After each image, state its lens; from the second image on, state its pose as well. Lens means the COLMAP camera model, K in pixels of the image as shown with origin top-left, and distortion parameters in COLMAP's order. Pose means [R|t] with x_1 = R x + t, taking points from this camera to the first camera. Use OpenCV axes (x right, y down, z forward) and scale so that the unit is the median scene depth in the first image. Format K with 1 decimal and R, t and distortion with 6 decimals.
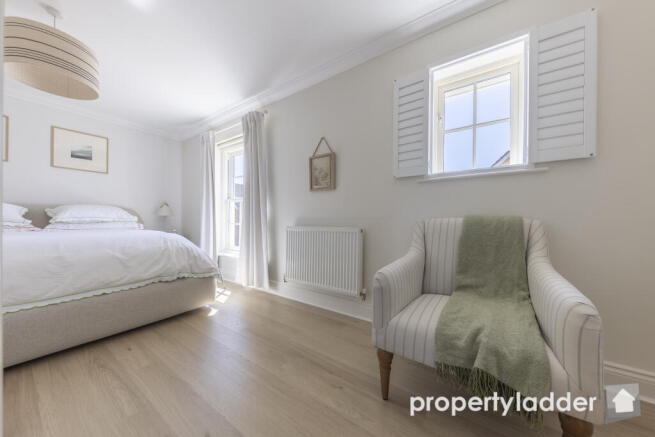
lens RADIAL K [[236.3, 0, 314.8], [0, 236.3, 221.4], [0, 0, 1]] dist [0.000884, 0.000059]
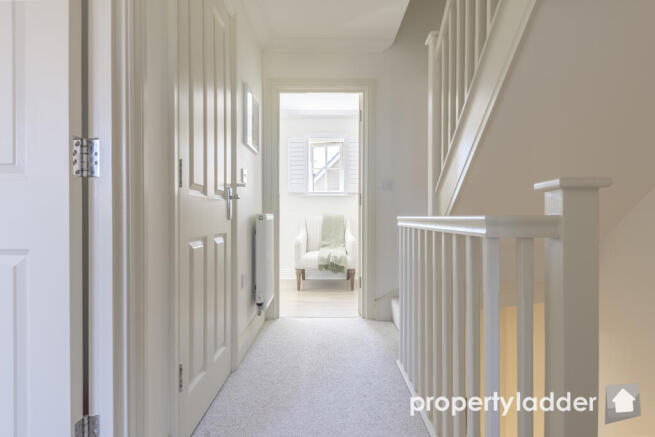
lens RADIAL K [[358.3, 0, 327.5], [0, 358.3, 218.5], [0, 0, 1]] dist [-0.000184, -0.000253]
pose [[0.806024, -0.006572, 0.591846, -0.877704], [0.001260, 0.999955, 0.009387, -0.013667], [-0.591881, -0.006820, 0.805996, -1.145314]]
